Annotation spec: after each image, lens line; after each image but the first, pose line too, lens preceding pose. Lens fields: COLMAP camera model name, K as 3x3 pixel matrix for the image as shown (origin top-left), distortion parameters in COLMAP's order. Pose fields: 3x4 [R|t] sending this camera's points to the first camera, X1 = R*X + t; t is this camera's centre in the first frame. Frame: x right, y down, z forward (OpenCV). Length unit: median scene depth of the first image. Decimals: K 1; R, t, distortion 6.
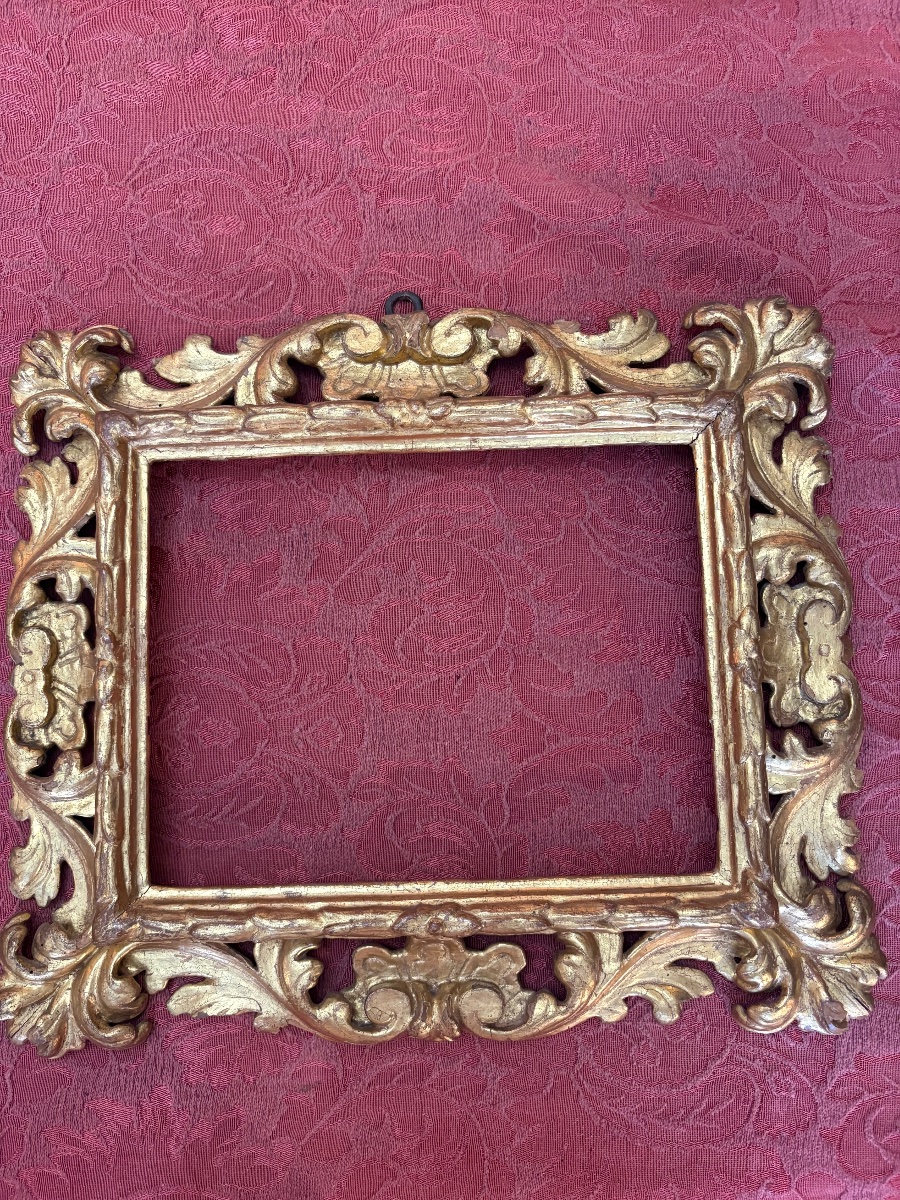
lens RADIAL K [[908.6, 0, 446.8], [0, 908.6, 606.6], [0, 0, 1]] dist [-0.005555, -0.004853]
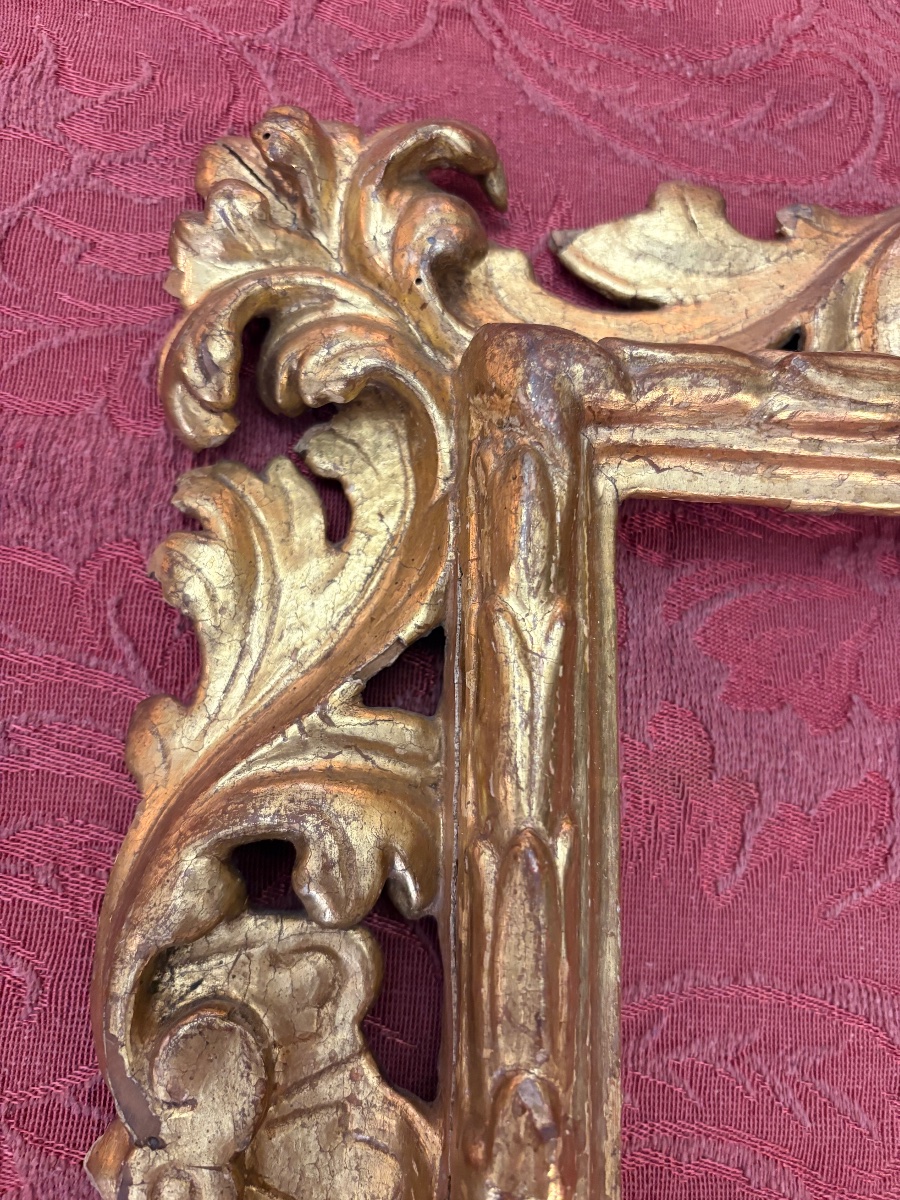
lens RADIAL K [[922.3, 0, 450.0], [0, 922.3, 600.0], [0, 0, 1]] dist [-0.009092, -0.010199]
pose [[0.988966, 0.082437, 0.123089, -0.412245], [-0.068803, 0.991415, -0.111183, -0.078855], [-0.131198, 0.101488, 0.986148, 0.664005]]
